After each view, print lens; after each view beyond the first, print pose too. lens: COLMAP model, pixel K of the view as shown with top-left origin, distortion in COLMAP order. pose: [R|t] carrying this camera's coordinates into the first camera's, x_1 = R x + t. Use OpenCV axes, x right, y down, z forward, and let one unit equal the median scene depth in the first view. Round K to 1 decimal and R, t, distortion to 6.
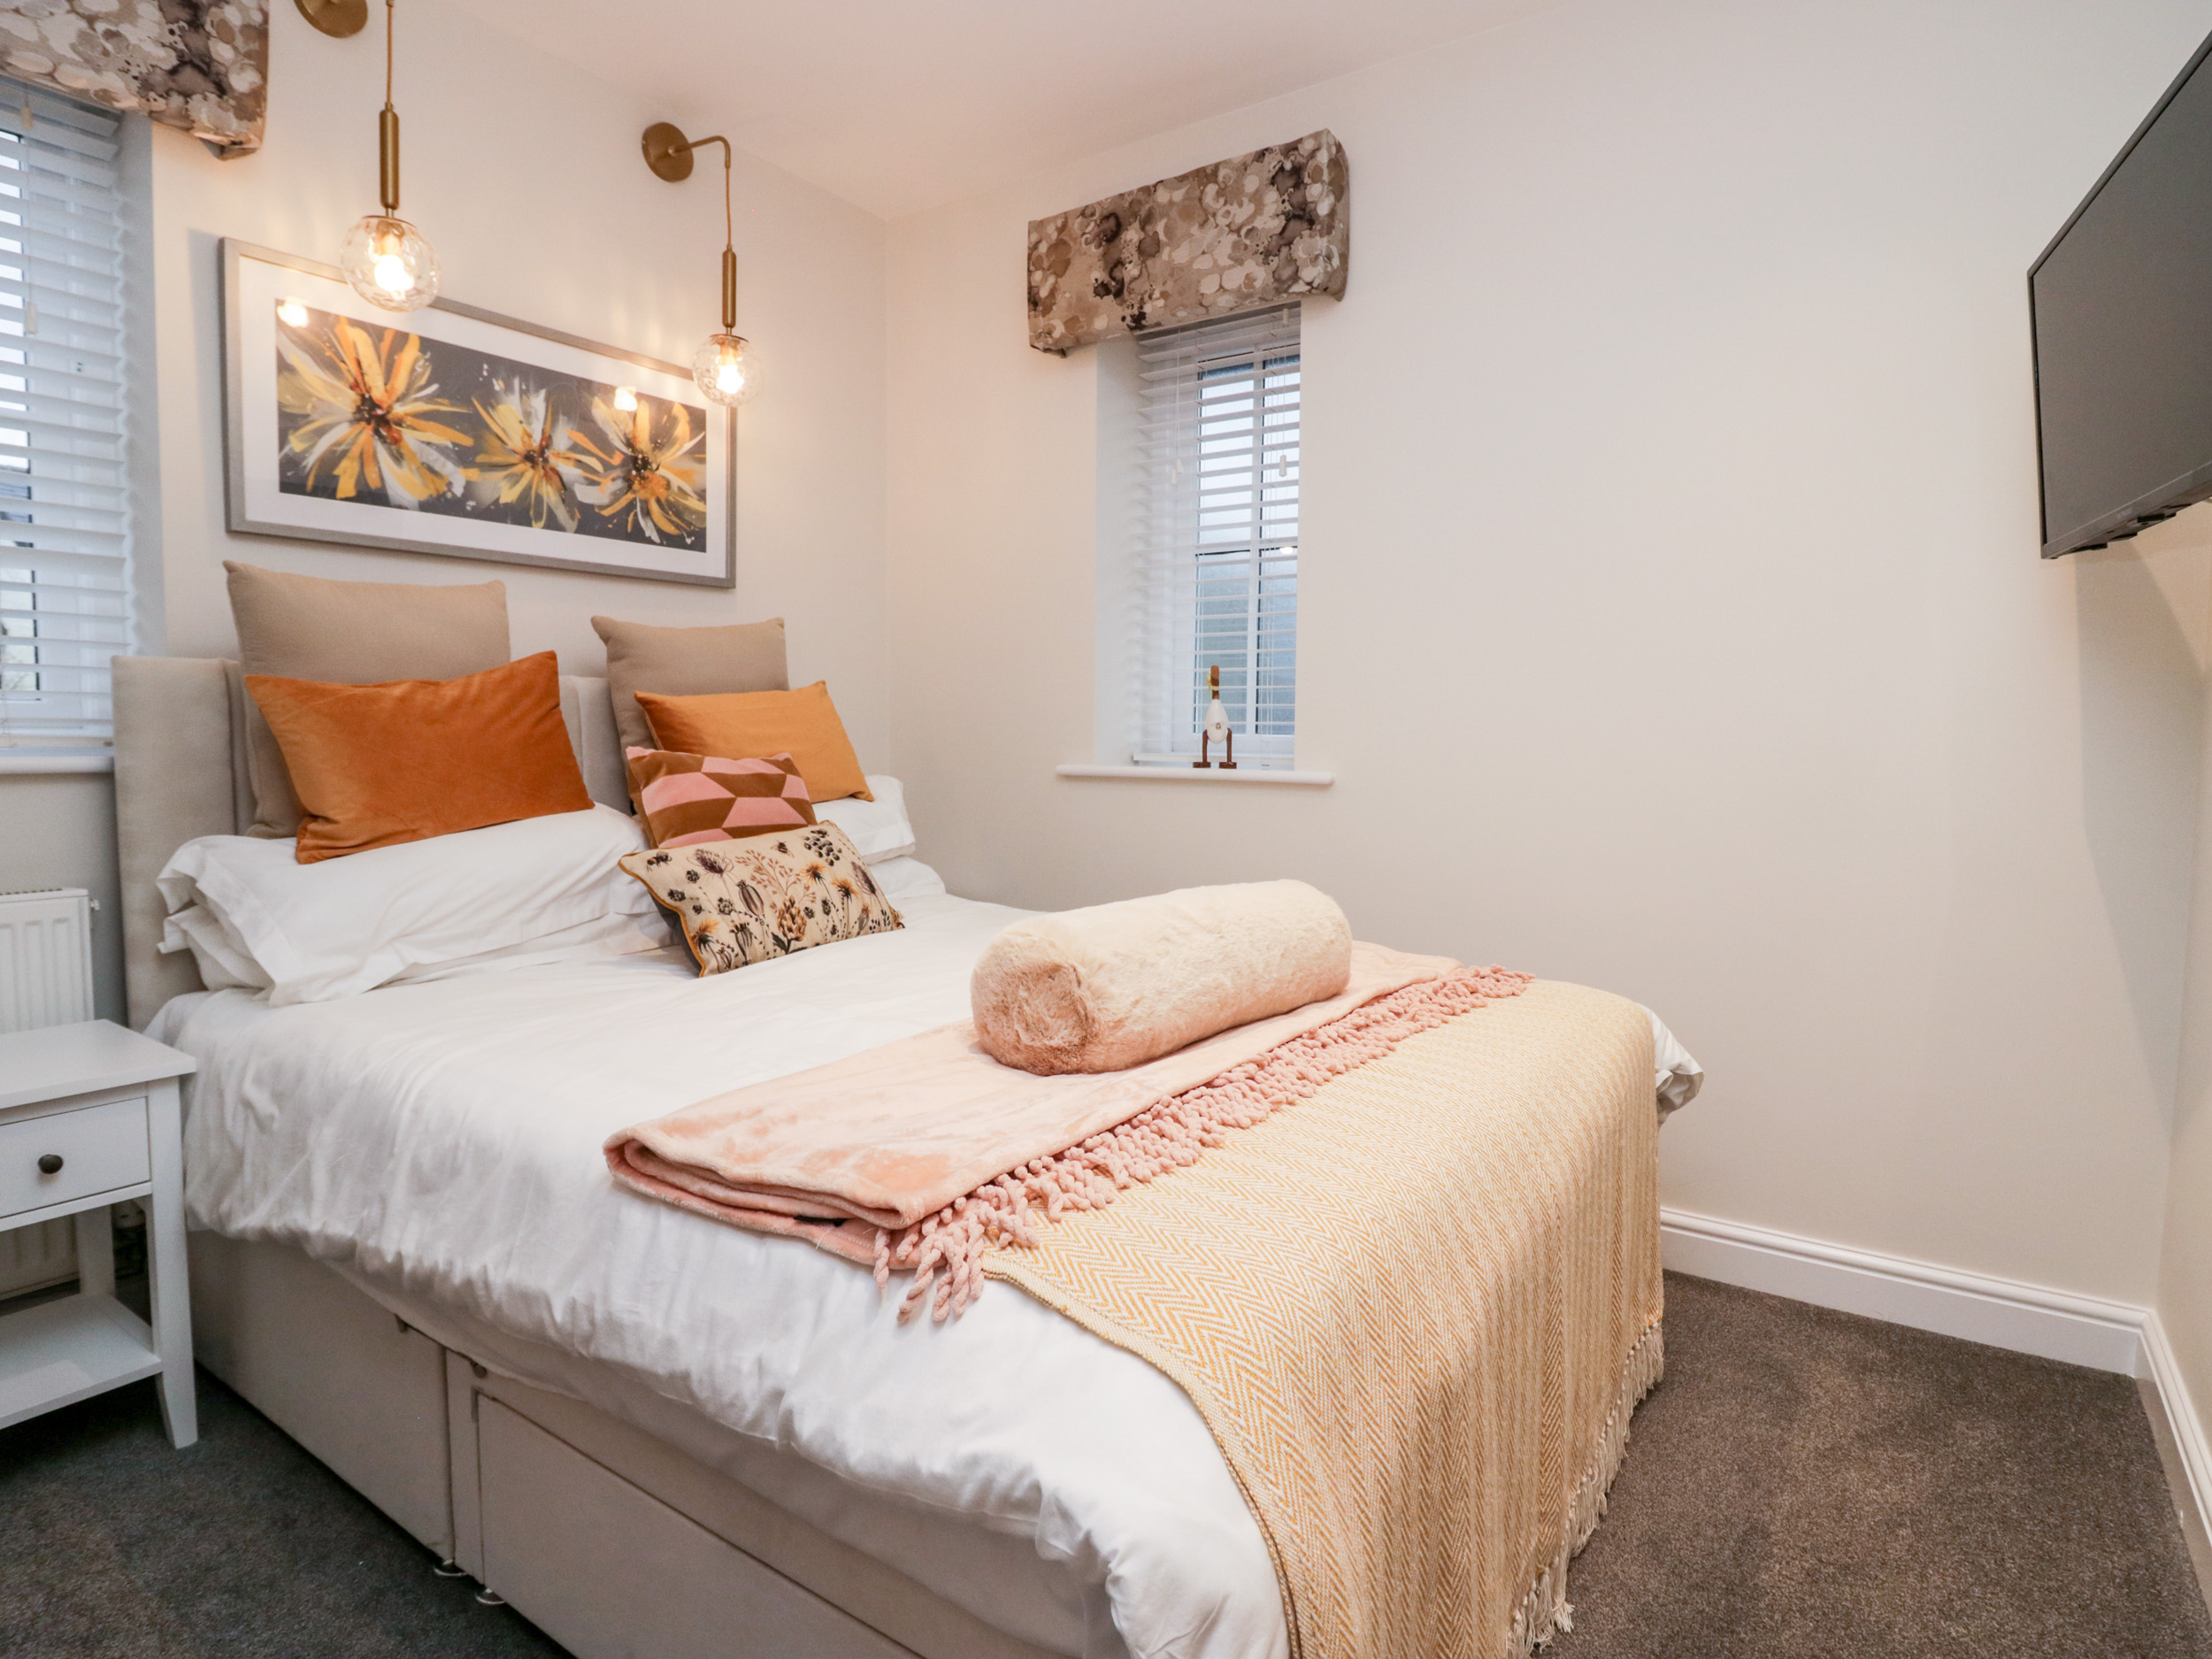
lens RADIAL K [[1176.5, 0, 1136.1], [0, 1176.5, 802.1], [0, 0, 1]] dist [-0.003731, -0.012163]
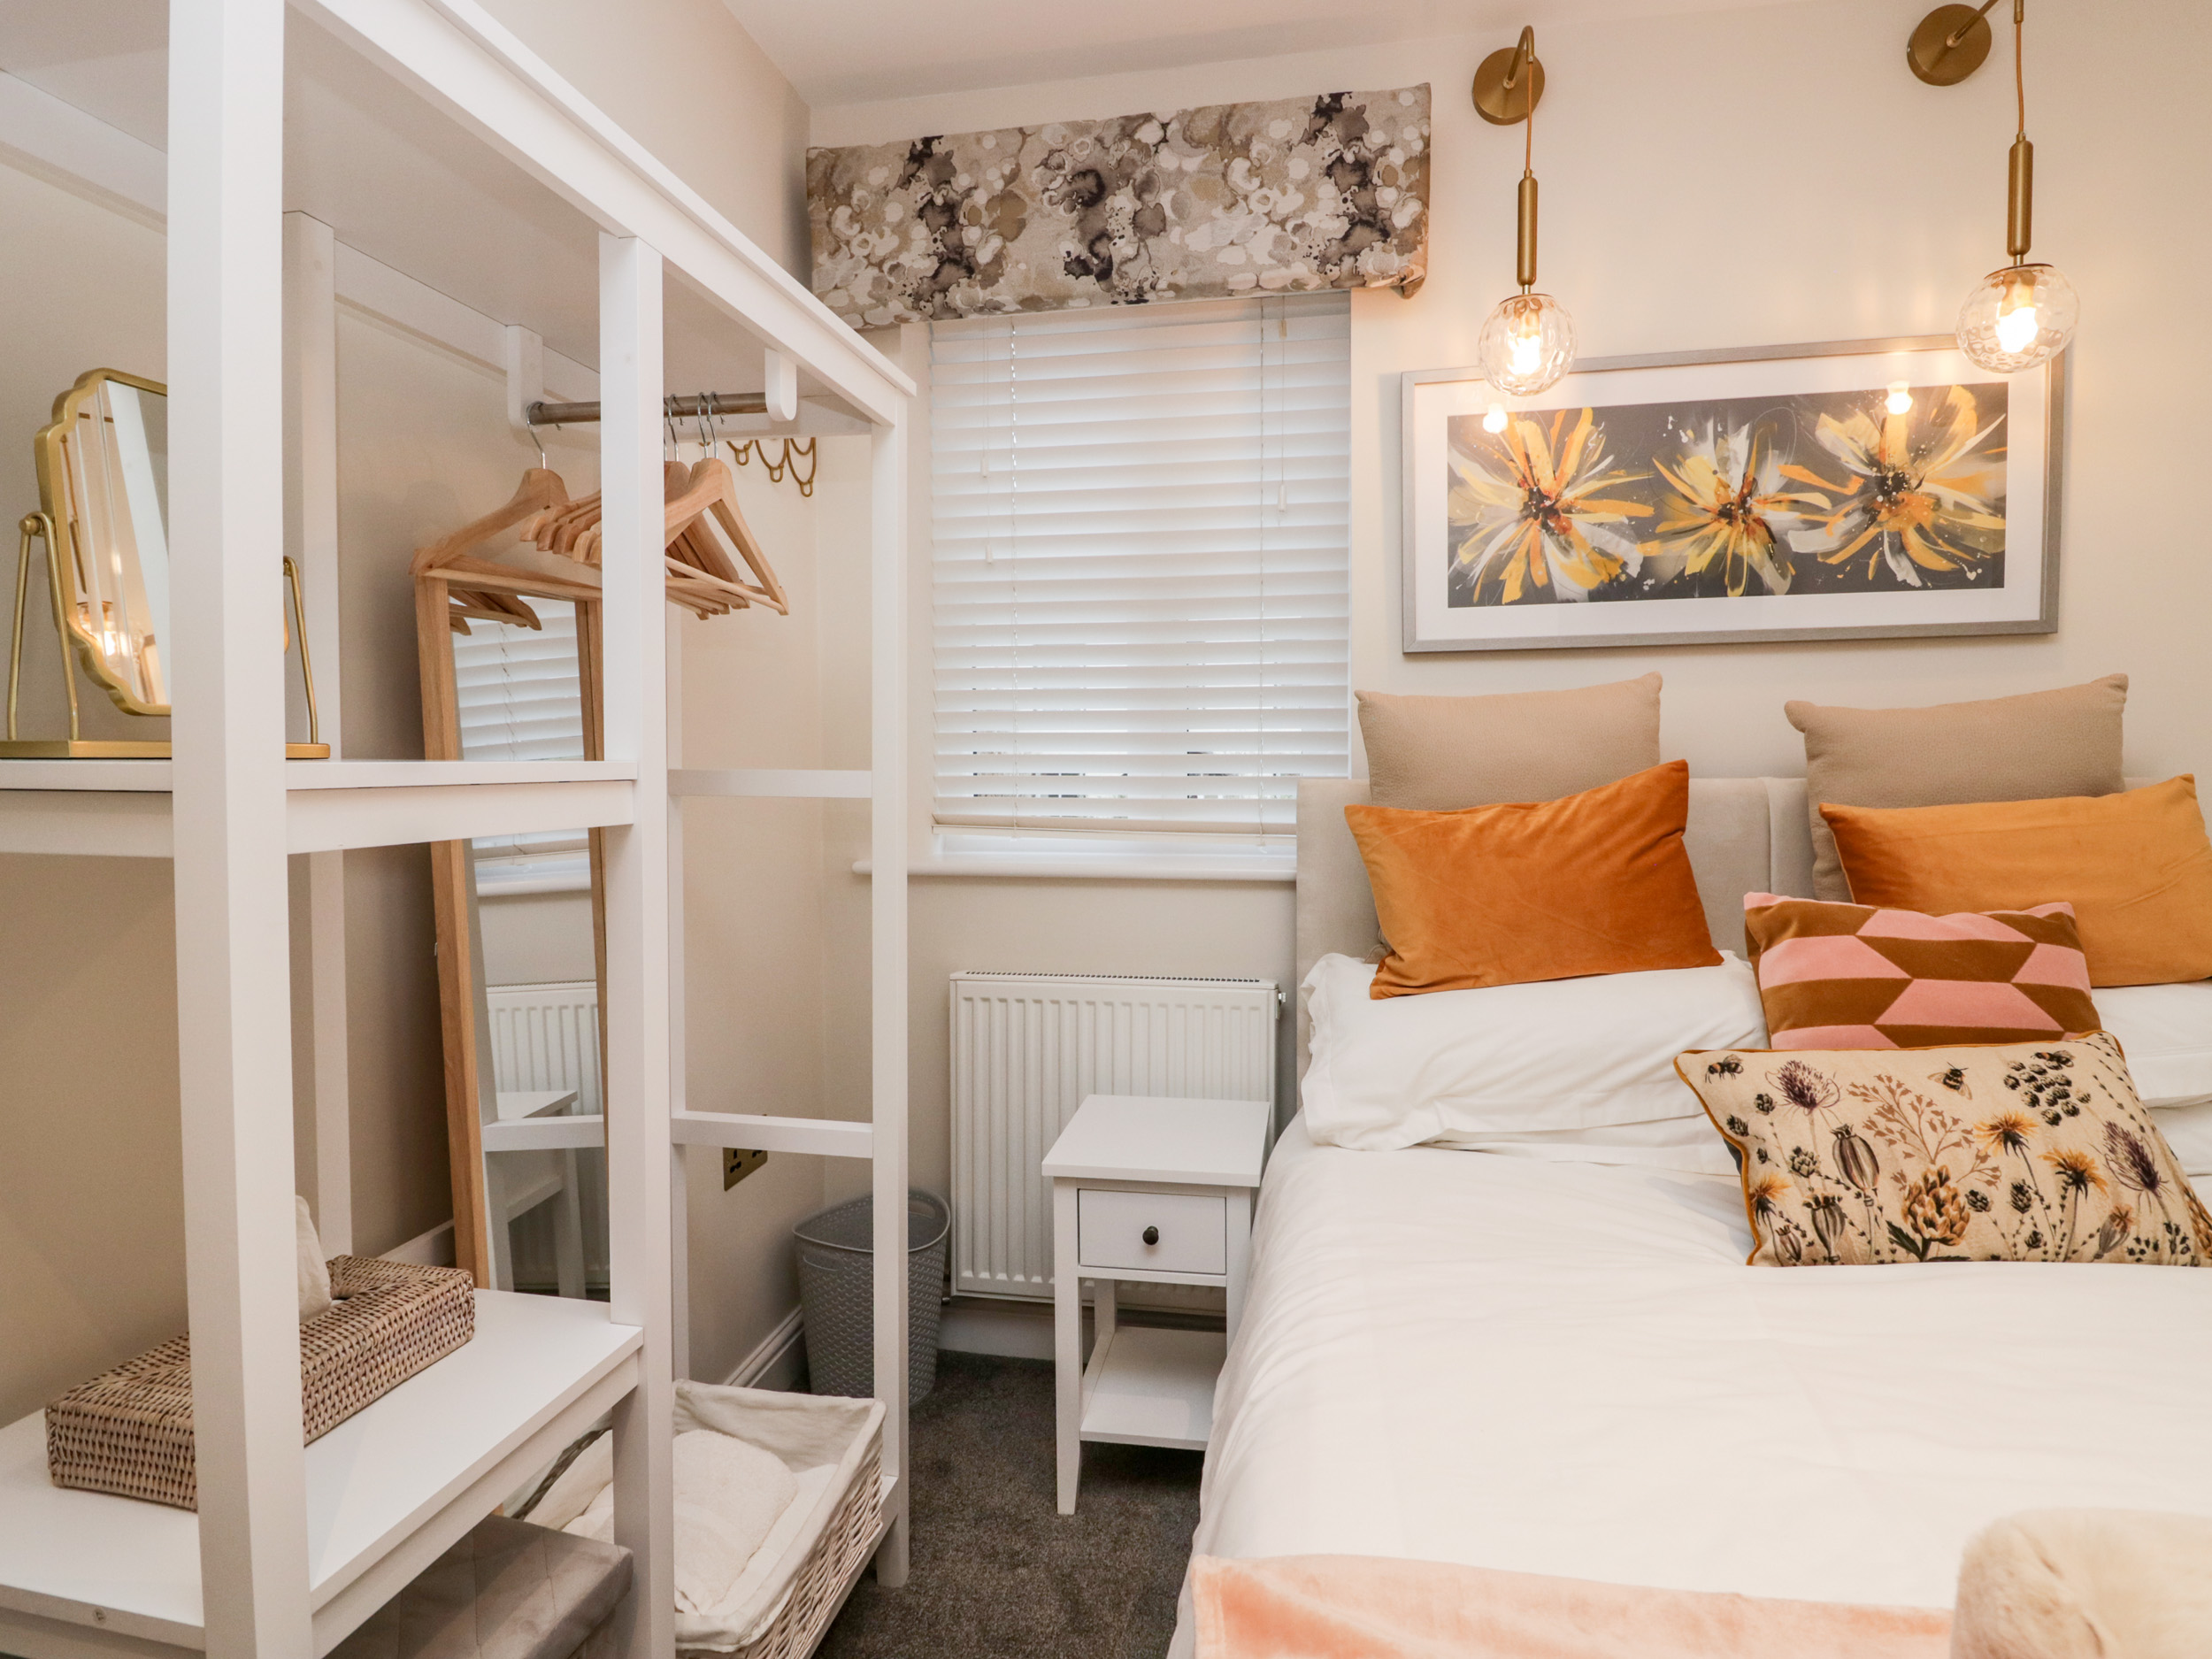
lens RADIAL K [[1176.5, 0, 1136.1], [0, 1176.5, 802.1], [0, 0, 1]] dist [-0.003731, -0.012163]
pose [[0.392553, 0.022730, -0.919449, 0.088679], [-0.044118, 0.999009, 0.005861, -0.087069], [0.918671, 0.038263, 0.393167, 0.341549]]
